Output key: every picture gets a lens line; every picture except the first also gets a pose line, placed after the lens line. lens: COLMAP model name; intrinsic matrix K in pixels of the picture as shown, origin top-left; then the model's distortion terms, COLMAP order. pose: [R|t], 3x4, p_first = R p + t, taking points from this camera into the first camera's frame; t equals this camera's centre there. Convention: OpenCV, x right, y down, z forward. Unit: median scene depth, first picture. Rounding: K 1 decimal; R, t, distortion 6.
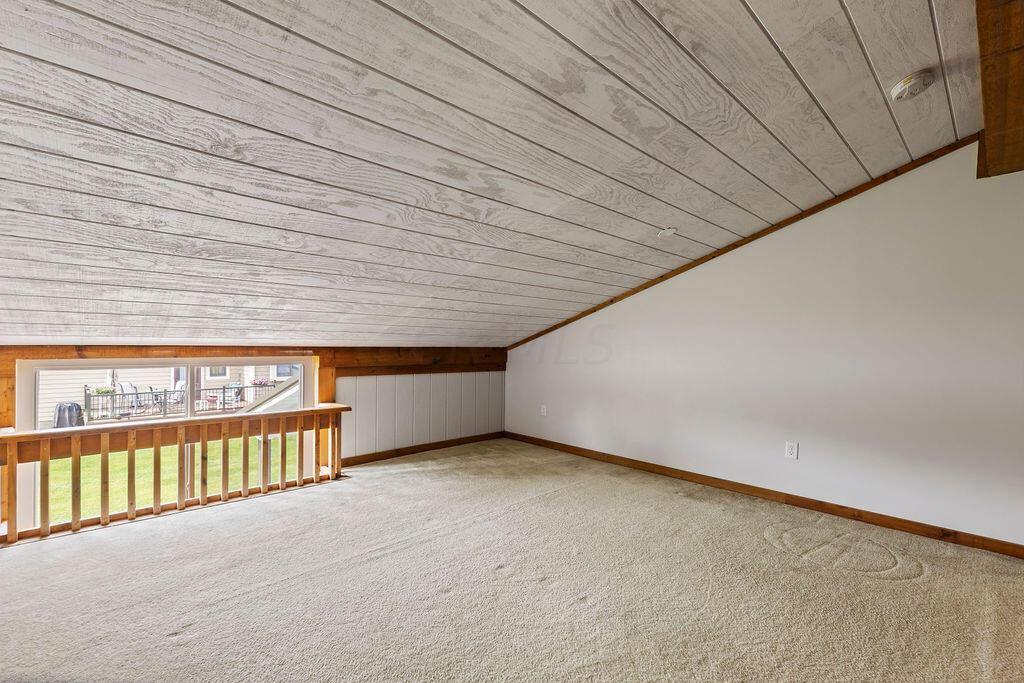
lens RADIAL K [[471.1, 0, 503.9], [0, 471.1, 348.2], [0, 0, 1]] dist [0.006180, -0.000271]
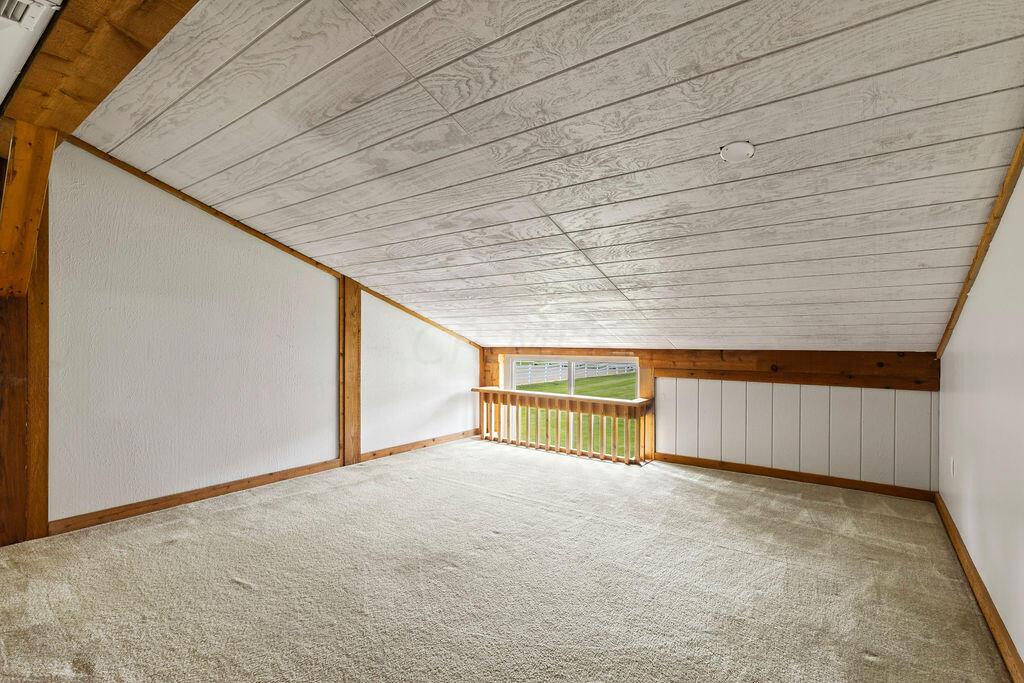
lens RADIAL K [[471.1, 0, 503.9], [0, 471.1, 348.2], [0, 0, 1]] dist [0.006180, -0.000271]
pose [[0.159098, -0.000377, -0.987263, 0.693574], [-0.014631, 0.999889, -0.002739, 0.003253], [0.987154, 0.014881, 0.159075, 0.490739]]
